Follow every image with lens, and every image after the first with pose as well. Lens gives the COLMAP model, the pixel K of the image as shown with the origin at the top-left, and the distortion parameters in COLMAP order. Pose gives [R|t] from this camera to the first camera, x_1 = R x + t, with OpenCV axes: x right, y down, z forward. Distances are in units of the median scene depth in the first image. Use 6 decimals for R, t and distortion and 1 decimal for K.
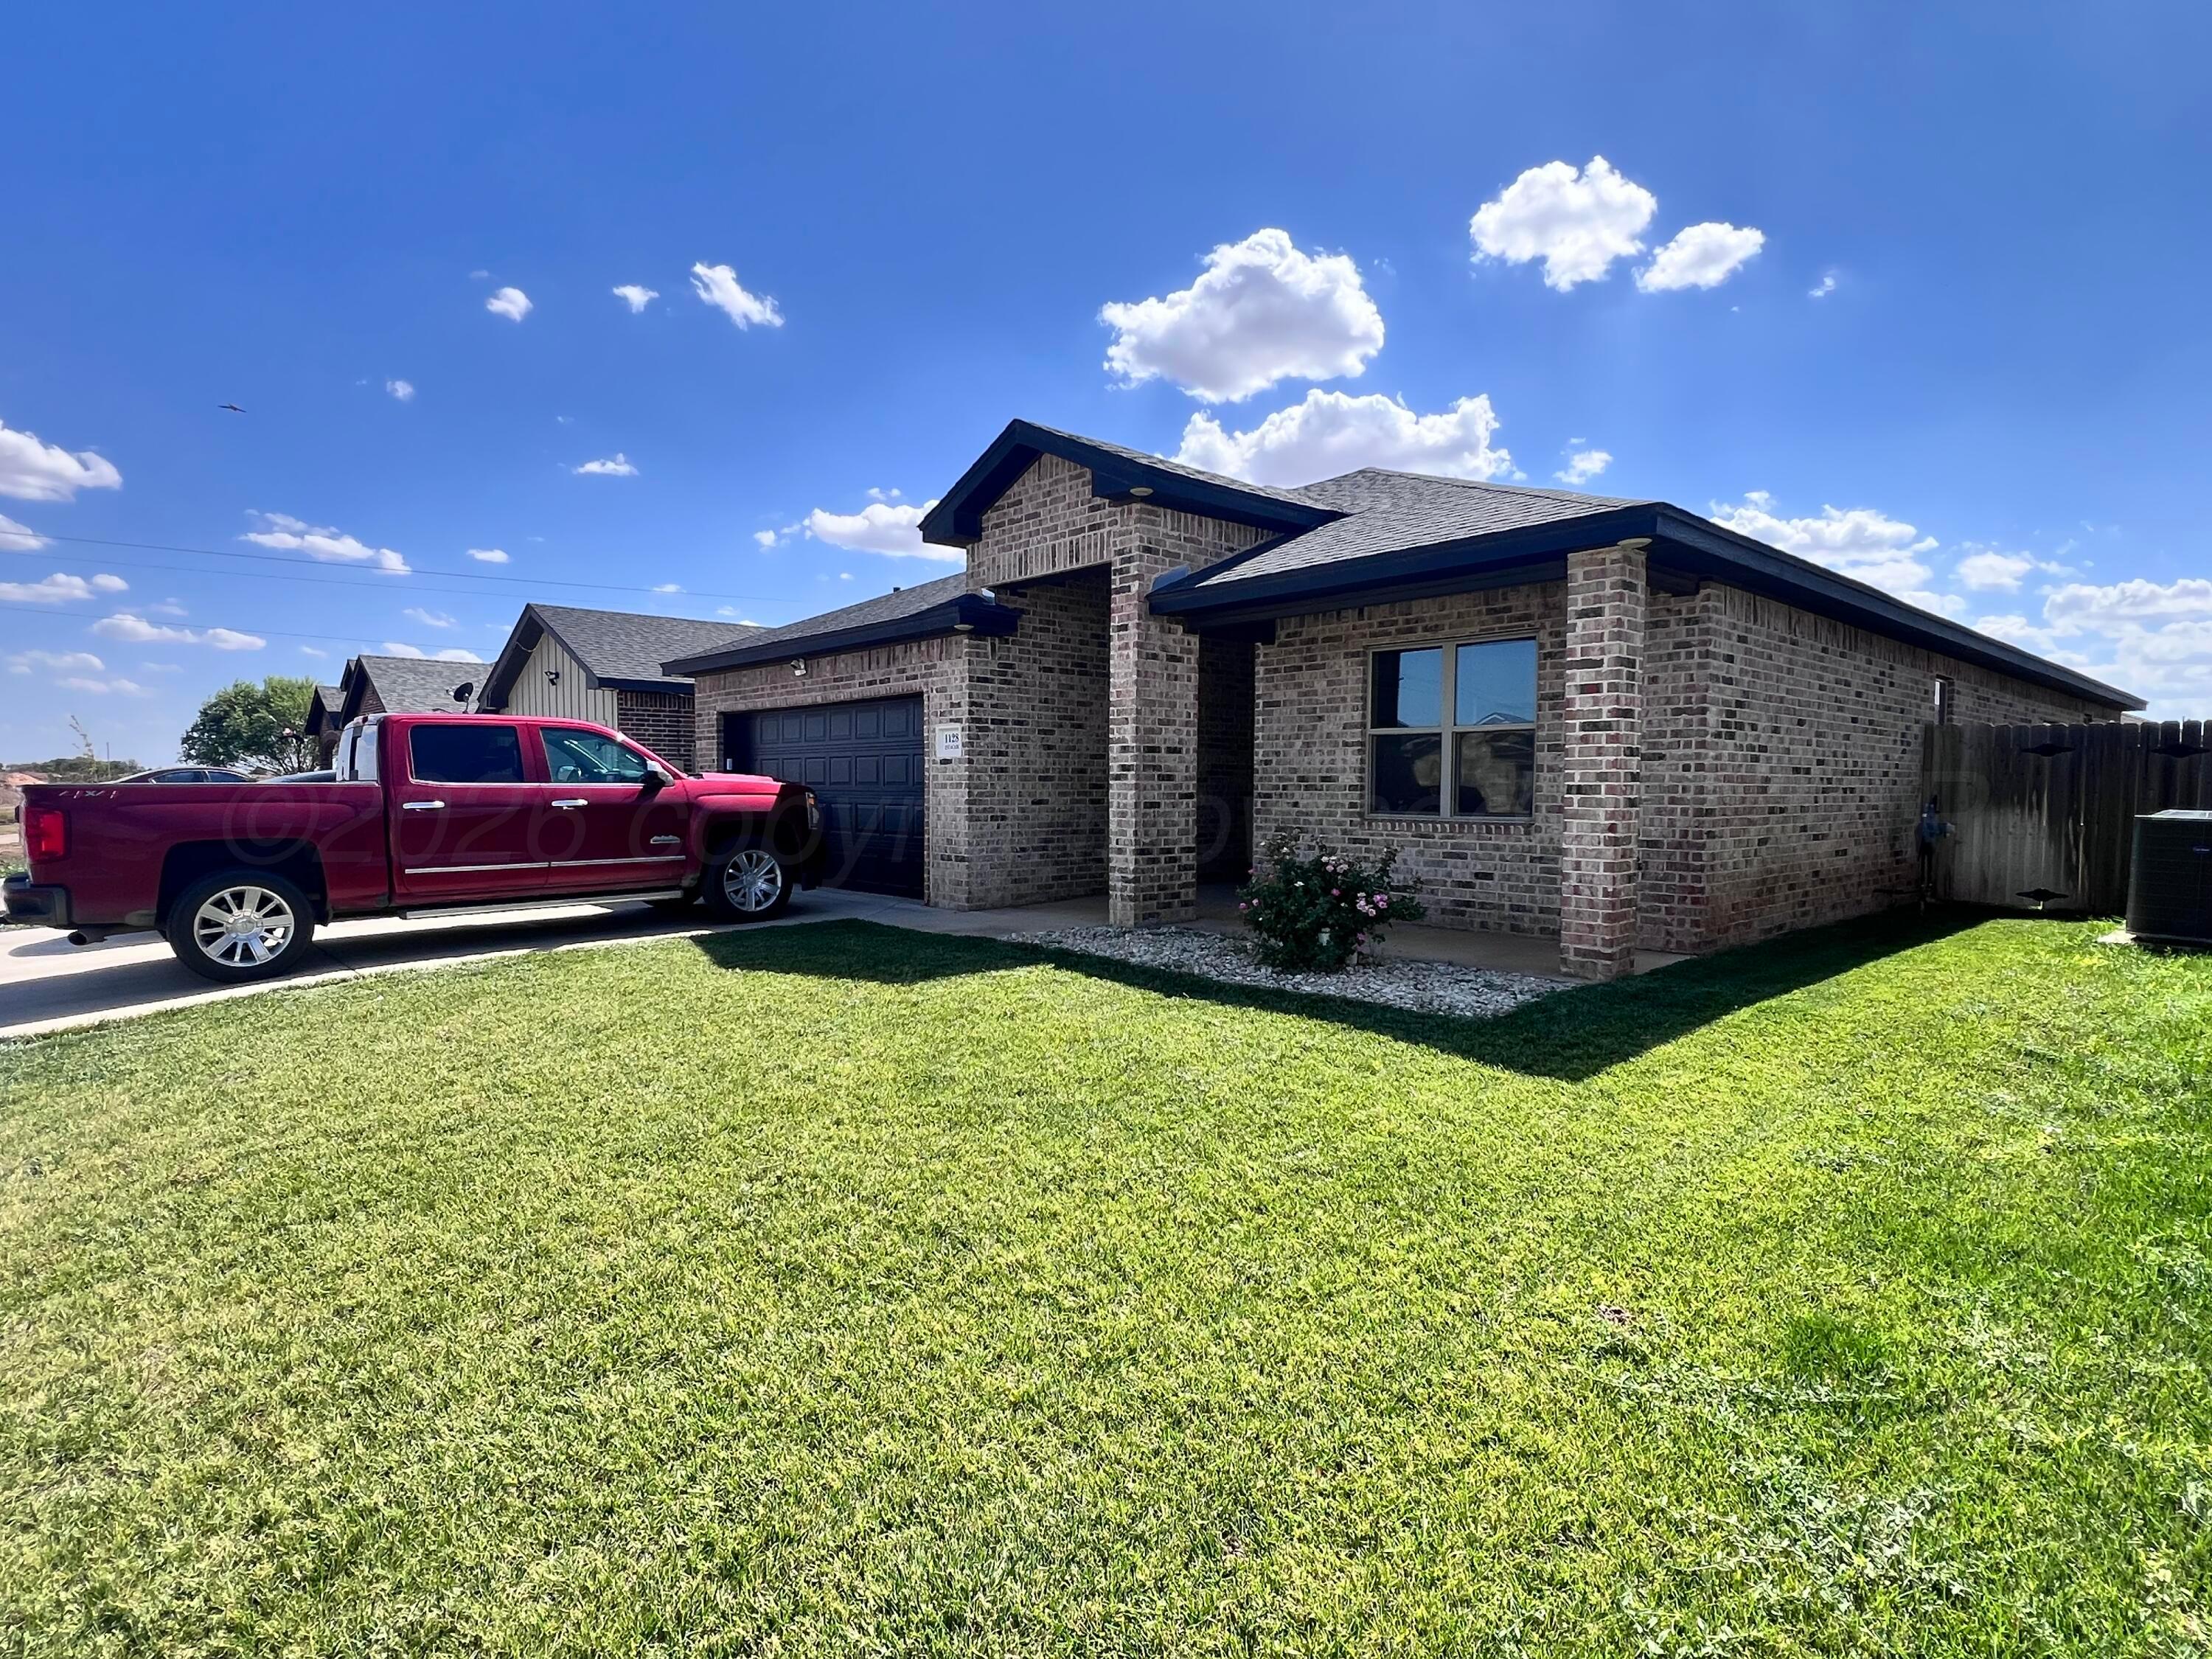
lens RADIAL K [[1155.4, 0, 1105.3], [0, 1155.4, 831.6], [0, 0, 1]] dist [-0.002117, -0.000272]
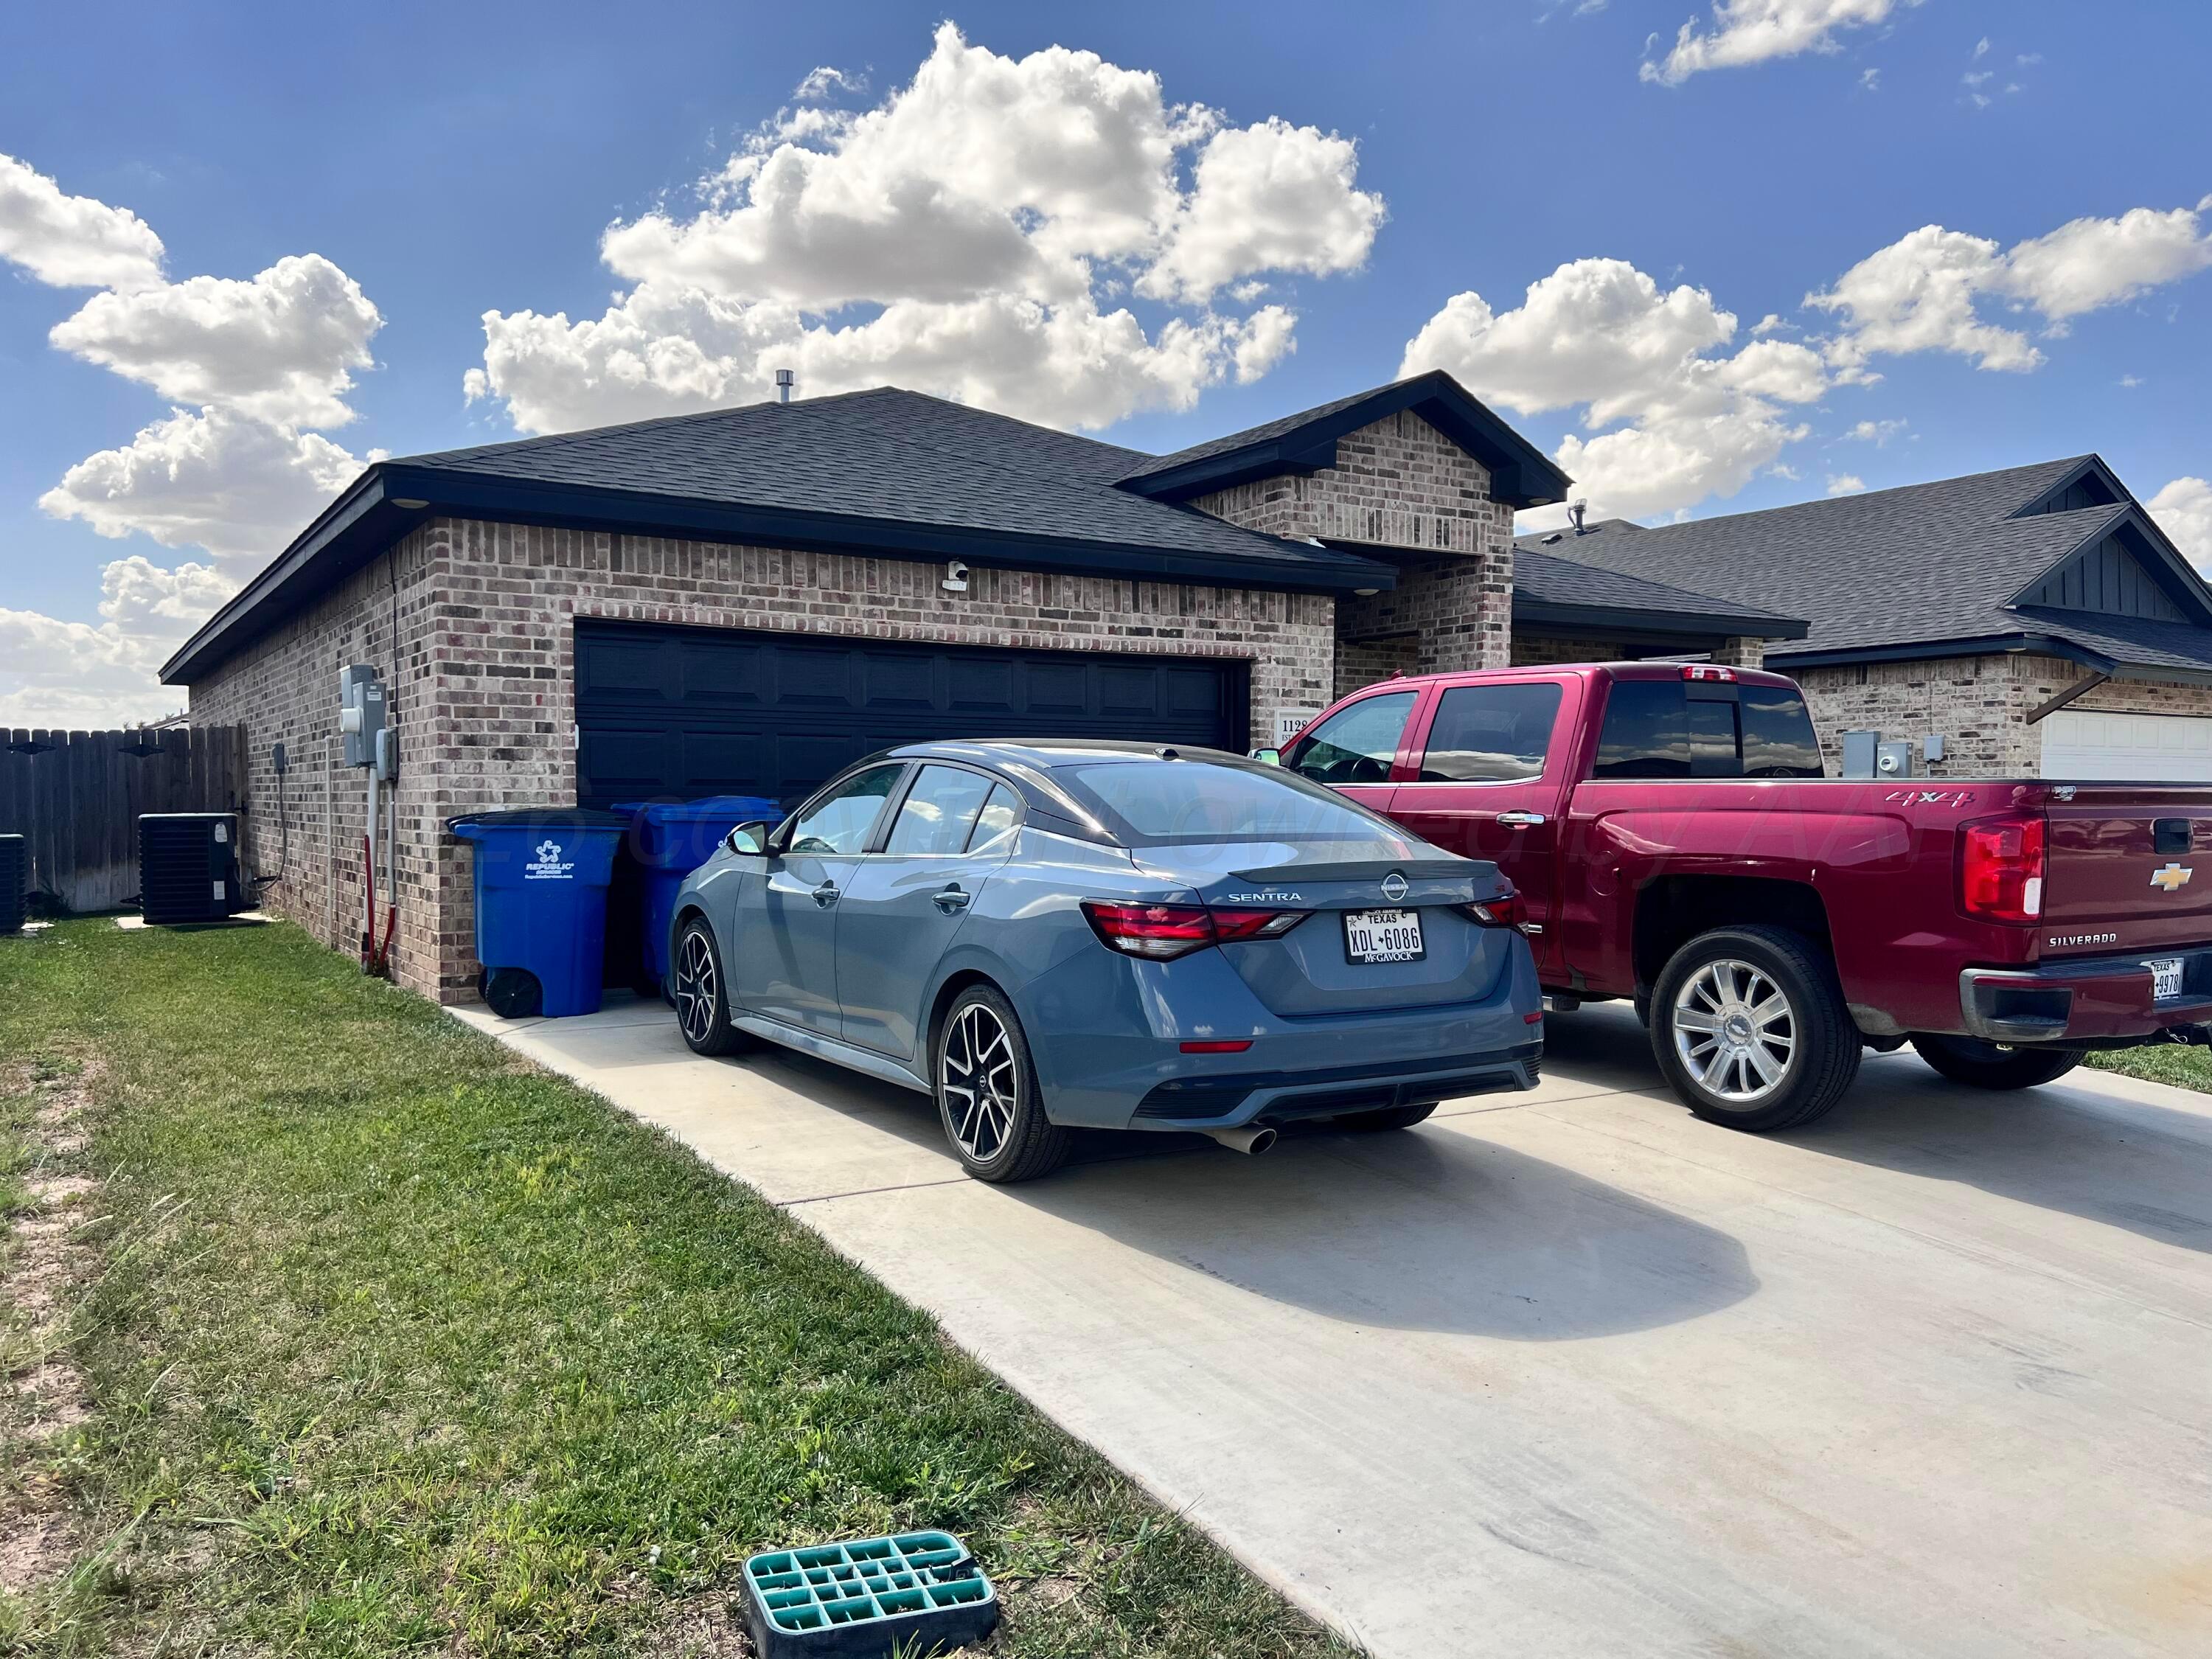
lens RADIAL K [[1686.6, 0, 1104.7], [0, 1686.6, 831.0], [0, 0, 1]] dist [0.012071, 0.000626]
pose [[0.199769, -0.019527, 0.979648, -1.338978], [0.035193, 0.999299, 0.012742, -0.032701], [-0.979211, 0.031931, 0.200317, 0.968091]]
